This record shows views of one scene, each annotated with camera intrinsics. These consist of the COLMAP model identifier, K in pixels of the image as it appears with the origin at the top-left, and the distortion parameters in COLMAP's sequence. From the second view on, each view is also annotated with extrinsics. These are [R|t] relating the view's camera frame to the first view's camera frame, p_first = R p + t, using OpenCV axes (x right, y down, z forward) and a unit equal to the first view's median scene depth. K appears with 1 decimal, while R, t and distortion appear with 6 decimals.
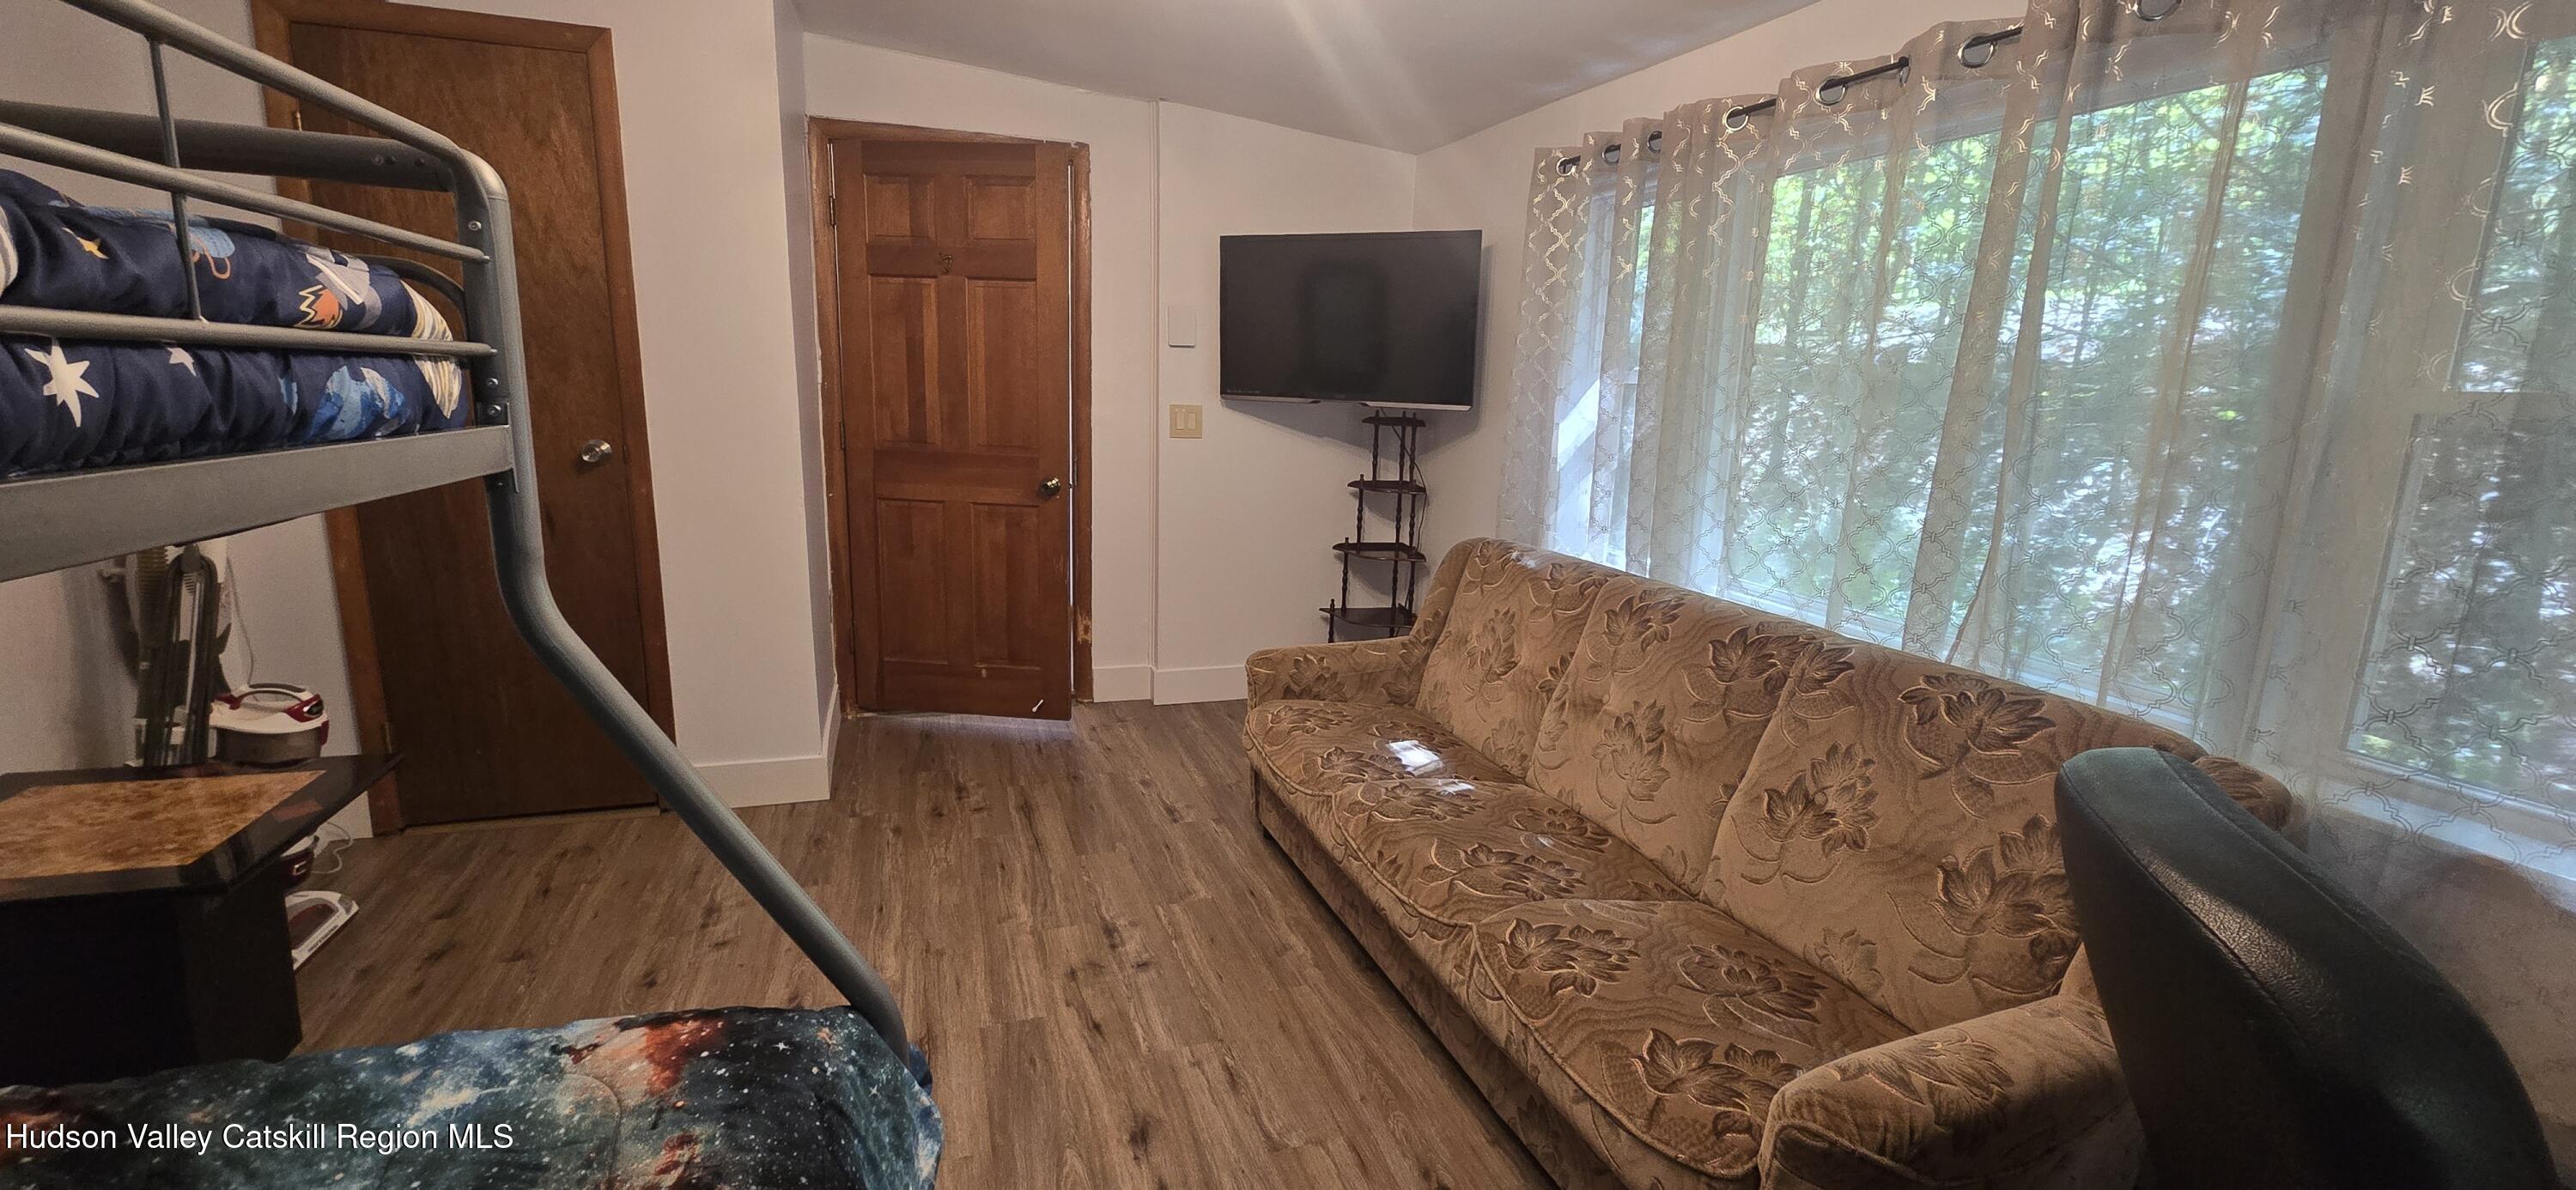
lens RADIAL K [[1054.6, 0, 1297.6], [0, 1054.6, 577.6], [0, 0, 1]] dist [-0.002482, -0.000273]
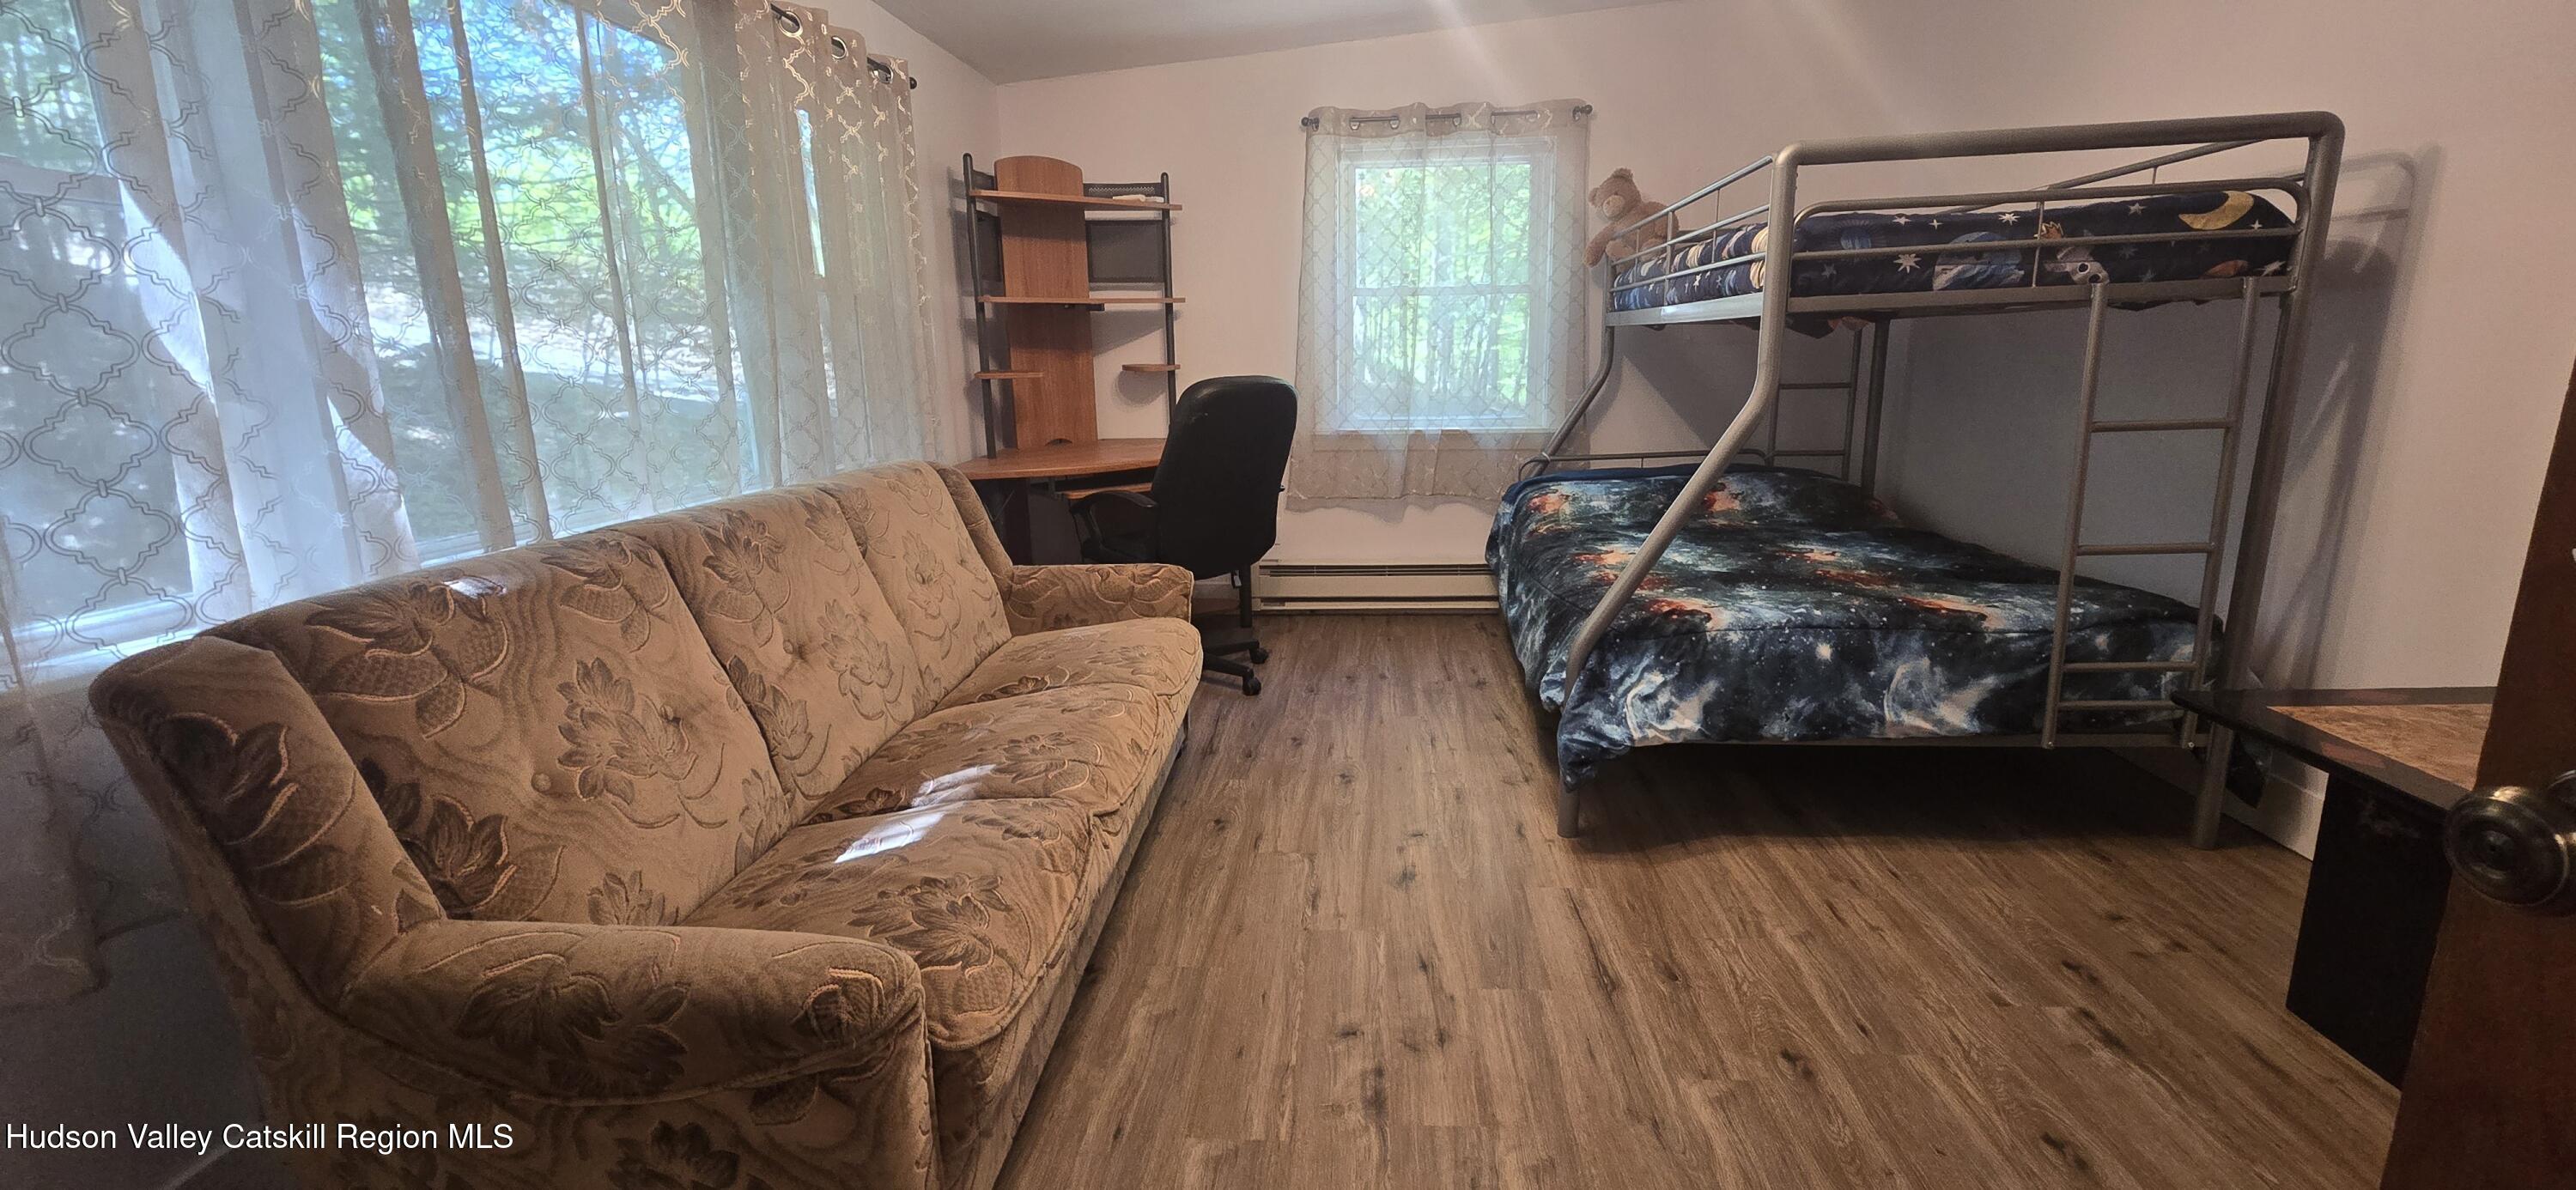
lens RADIAL K [[1054.6, 0, 1297.6], [0, 1054.6, 577.6], [0, 0, 1]] dist [-0.002482, -0.000273]
pose [[-0.916210, -0.100360, 0.387927, -0.381742], [0.061488, 0.921447, 0.383608, -0.226185], [-0.395953, 0.375318, -0.838068, 1.563058]]
